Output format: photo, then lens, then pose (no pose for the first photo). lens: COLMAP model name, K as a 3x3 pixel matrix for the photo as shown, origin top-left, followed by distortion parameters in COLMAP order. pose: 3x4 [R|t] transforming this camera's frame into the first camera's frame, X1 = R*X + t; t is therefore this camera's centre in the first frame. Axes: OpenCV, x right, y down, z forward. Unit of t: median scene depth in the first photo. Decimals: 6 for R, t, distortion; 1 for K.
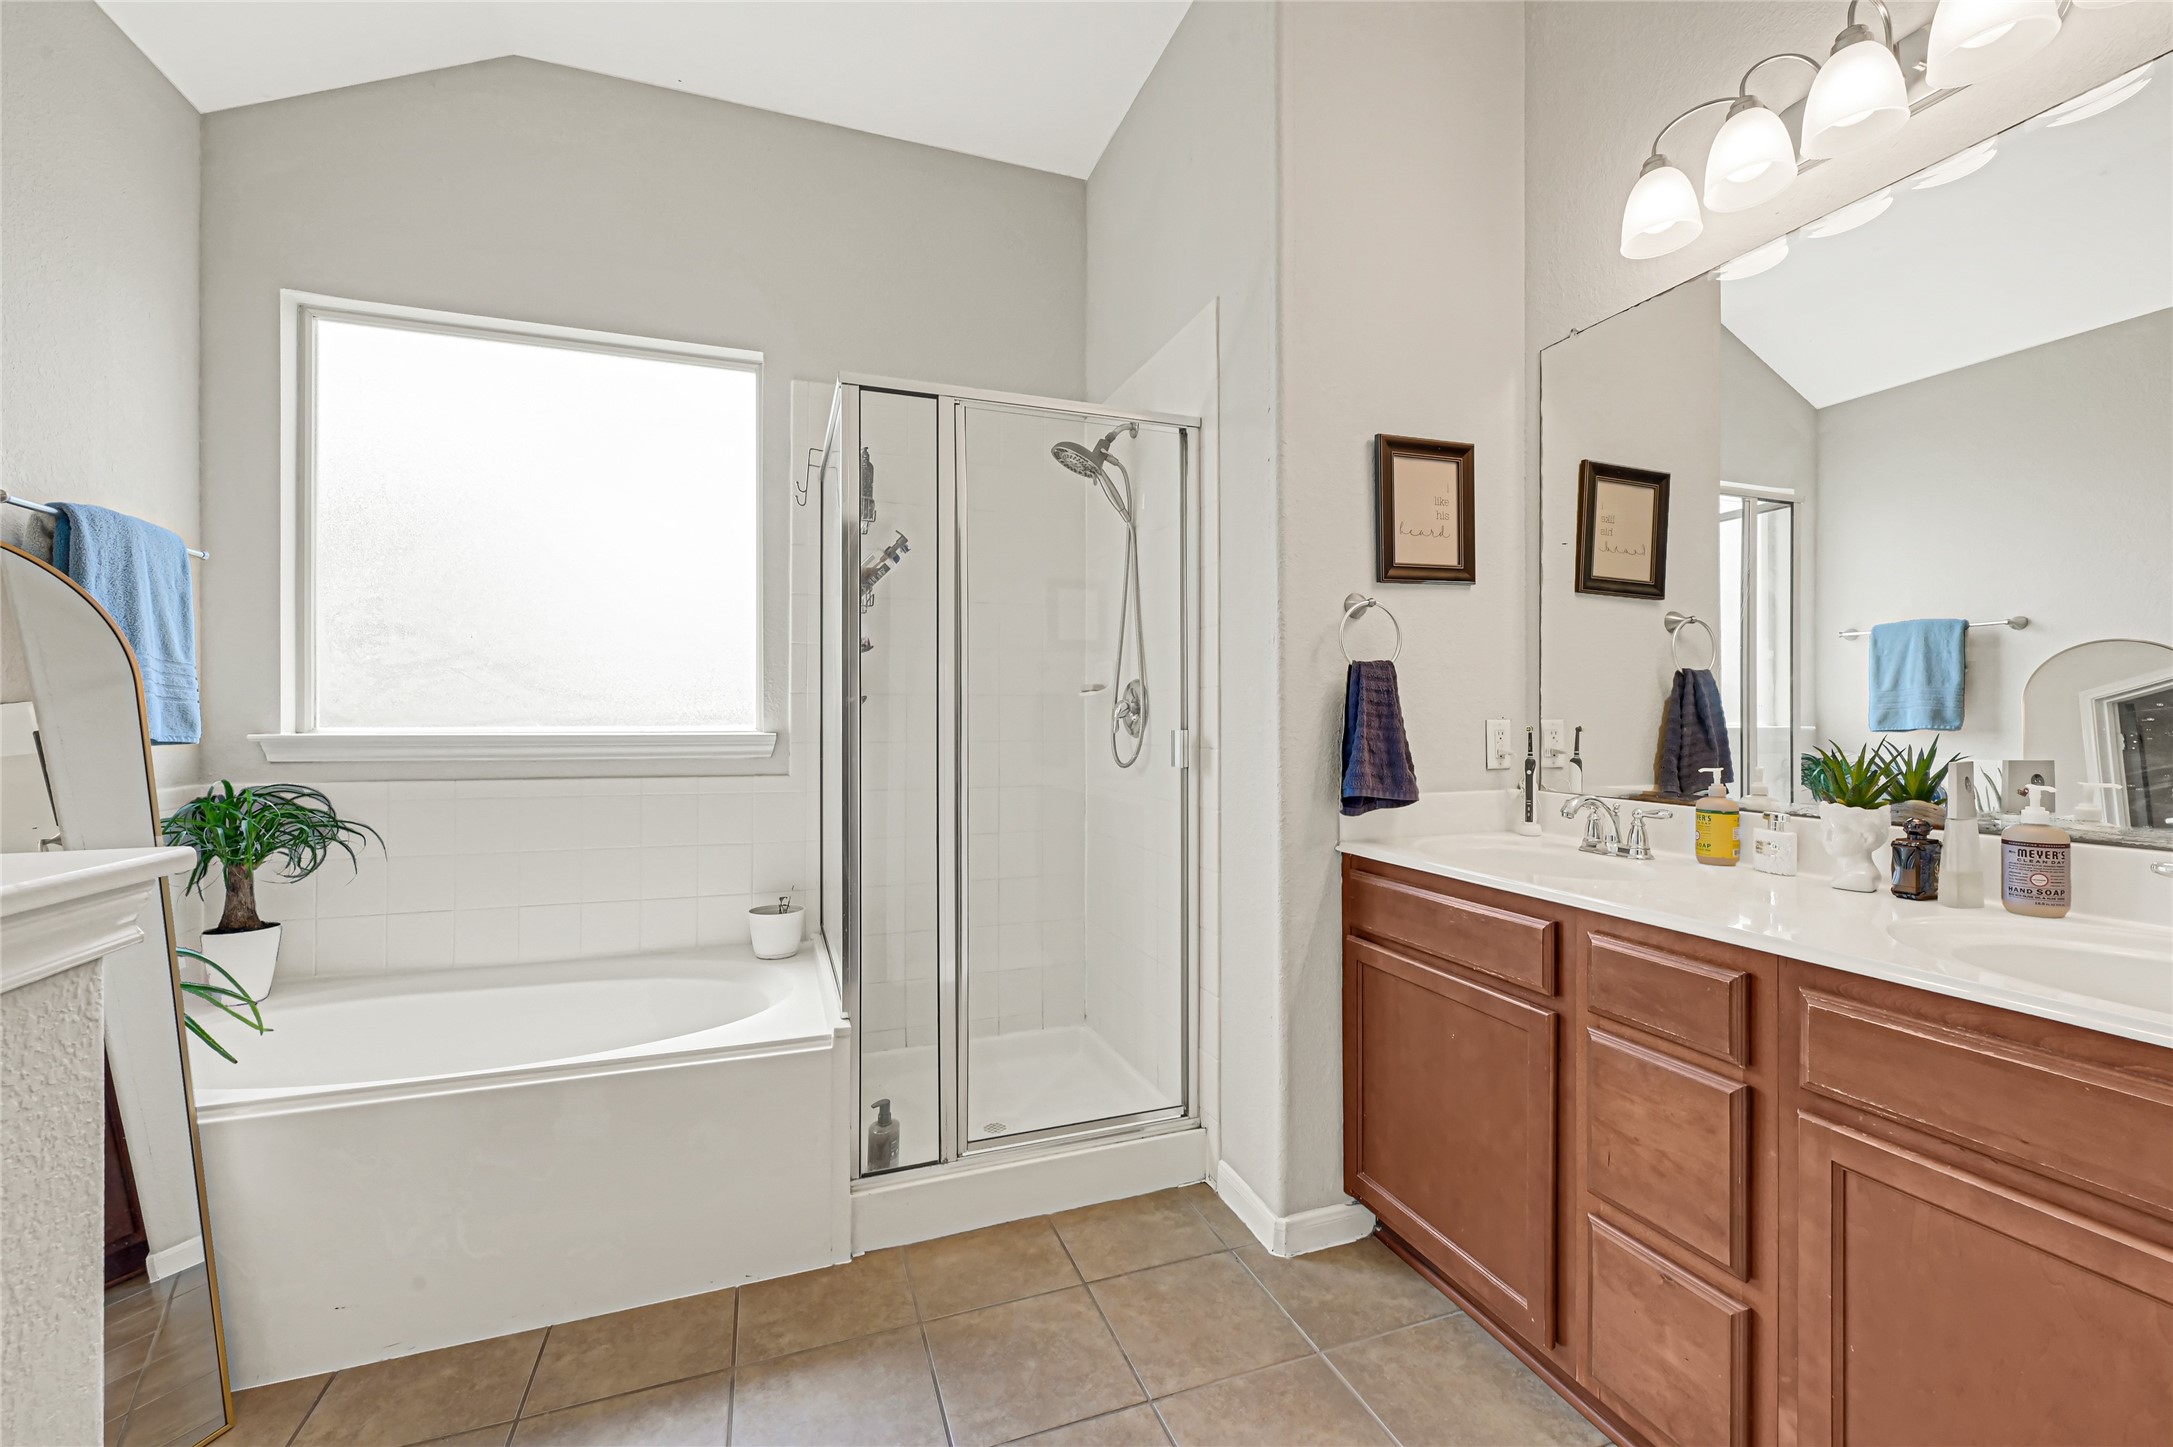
lens RADIAL K [[904.5, 0, 1093.5], [0, 904.5, 704.7], [0, 0, 1]] dist [0.002257, -0.000505]
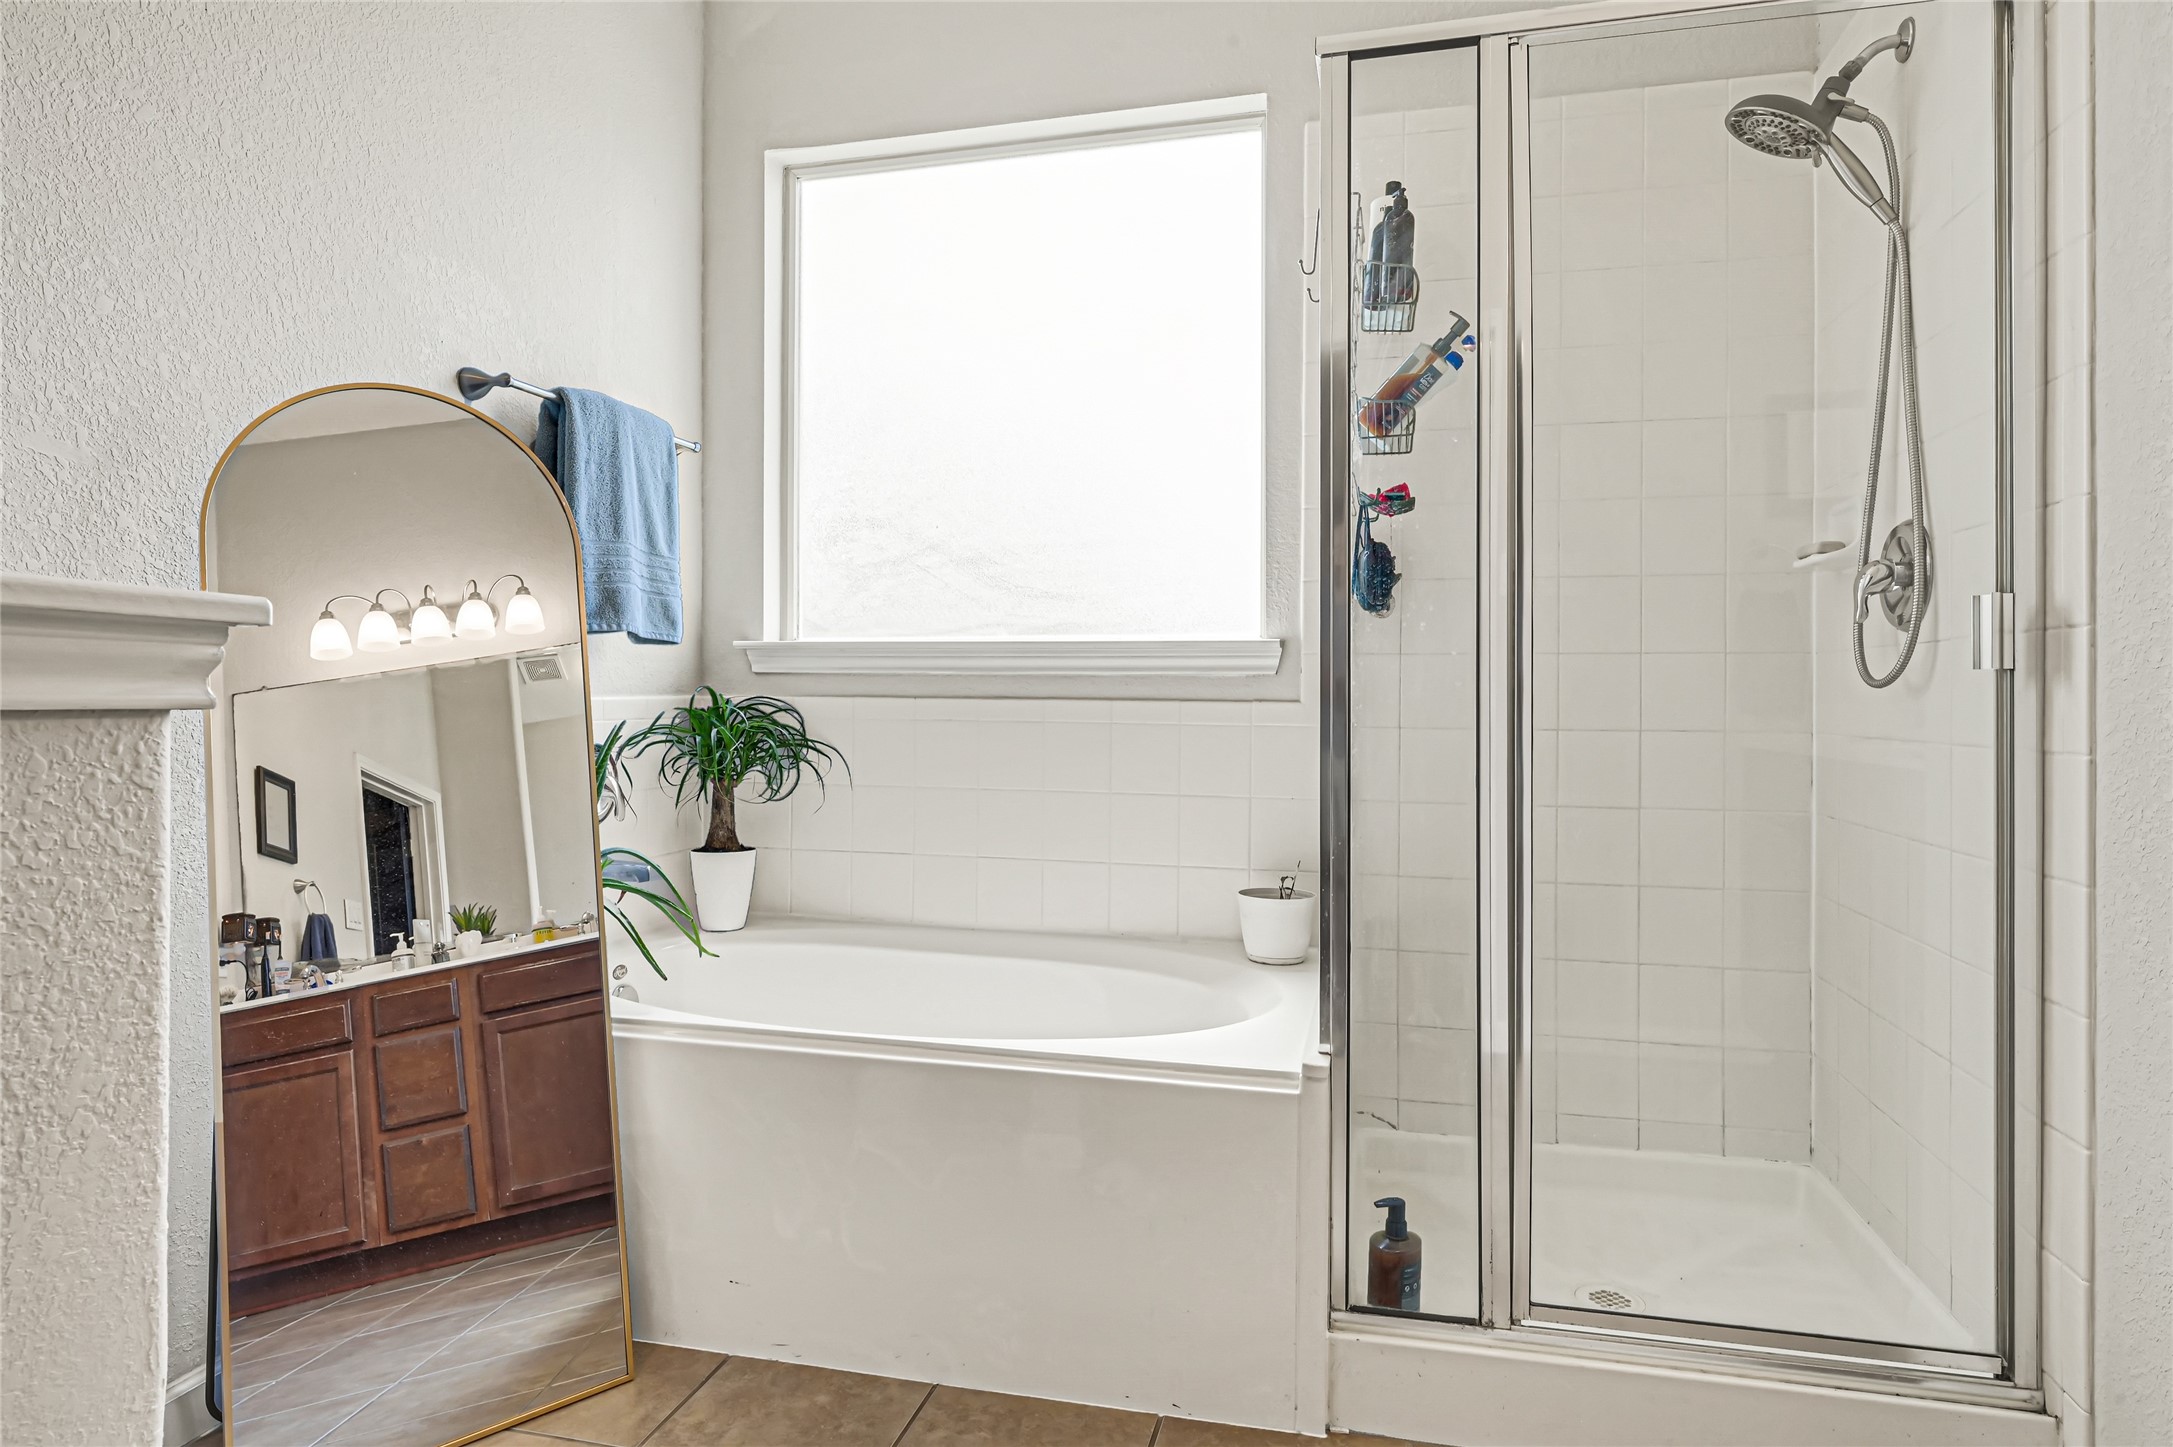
lens RADIAL K [[1250.3, 0, 1071.2], [0, 1250.3, 678.1], [0, 0, 1]] dist [-0.000169, -0.000049]
pose [[0.826537, 0.000190, -0.562882, 0.064232], [0.001938, 0.999993, 0.003184, 0.071229], [0.562878, -0.003723, 0.826531, 0.155742]]
